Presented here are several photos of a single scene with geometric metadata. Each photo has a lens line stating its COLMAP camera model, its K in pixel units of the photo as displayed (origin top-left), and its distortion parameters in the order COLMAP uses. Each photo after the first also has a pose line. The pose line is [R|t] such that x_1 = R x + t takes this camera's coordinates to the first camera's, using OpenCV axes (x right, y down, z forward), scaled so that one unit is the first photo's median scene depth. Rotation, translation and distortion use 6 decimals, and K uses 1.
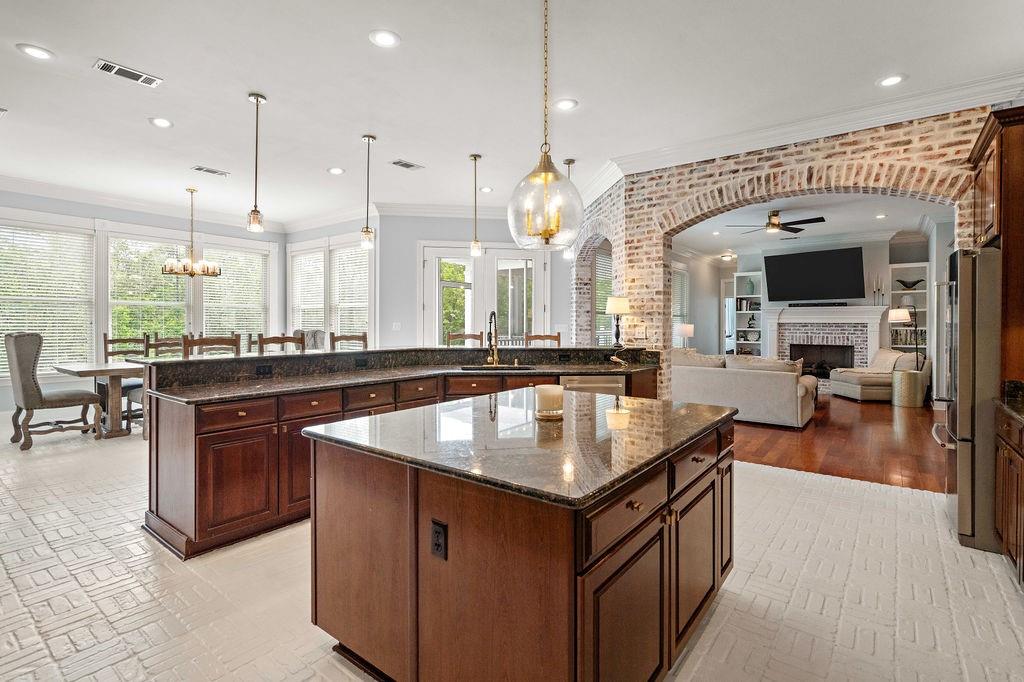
lens RADIAL K [[480.0, 0, 527.0], [0, 480.0, 325.4], [0, 0, 1]] dist [-0.008398, 0.004806]
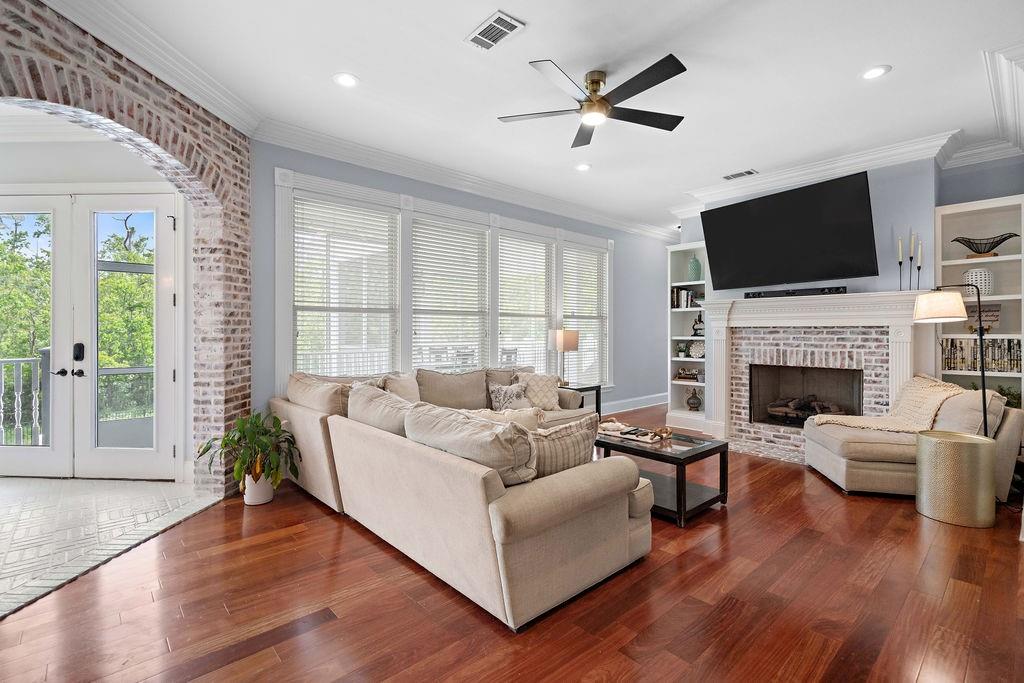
lens RADIAL K [[480.0, 0, 504.3], [0, 480.0, 337.3], [0, 0, 1]] dist [-0.008398, 0.004806]
pose [[0.983136, -0.001006, -0.182875, 0.397818], [0.002153, 0.999979, 0.006078, 0.003225], [0.182865, -0.006369, 0.983117, 0.421549]]
